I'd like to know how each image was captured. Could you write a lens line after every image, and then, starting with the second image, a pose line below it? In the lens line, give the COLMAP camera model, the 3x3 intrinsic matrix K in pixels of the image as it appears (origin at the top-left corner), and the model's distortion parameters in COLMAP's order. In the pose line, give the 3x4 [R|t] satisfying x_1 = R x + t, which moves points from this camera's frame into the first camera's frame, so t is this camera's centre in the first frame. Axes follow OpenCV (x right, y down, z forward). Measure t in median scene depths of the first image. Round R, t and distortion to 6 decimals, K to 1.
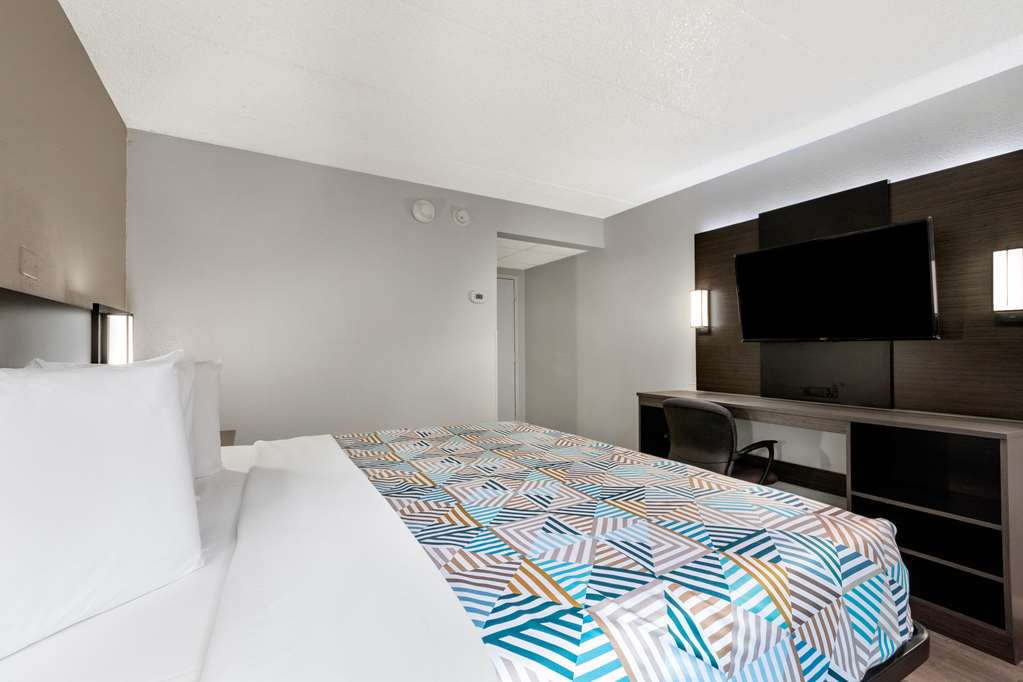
lens RADIAL K [[457.5, 0, 511.5], [0, 457.5, 341.0], [0, 0, 1]] dist [-0.000016, -0.000157]
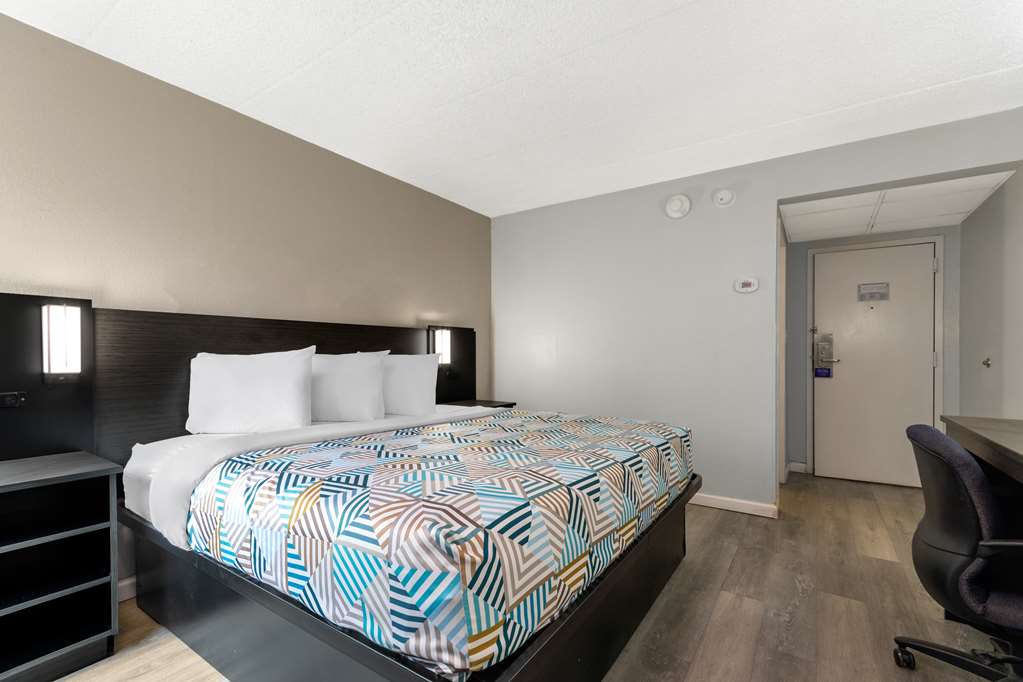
lens RADIAL K [[457.6, 0, 508.5], [0, 457.6, 356.7], [0, 0, 1]] dist [0.000308, 0.000024]
pose [[0.442632, -0.000308, -0.896703, 0.468287], [0.019957, 0.999756, 0.009508, 0.018151], [0.896481, -0.022104, 0.442530, 0.212281]]
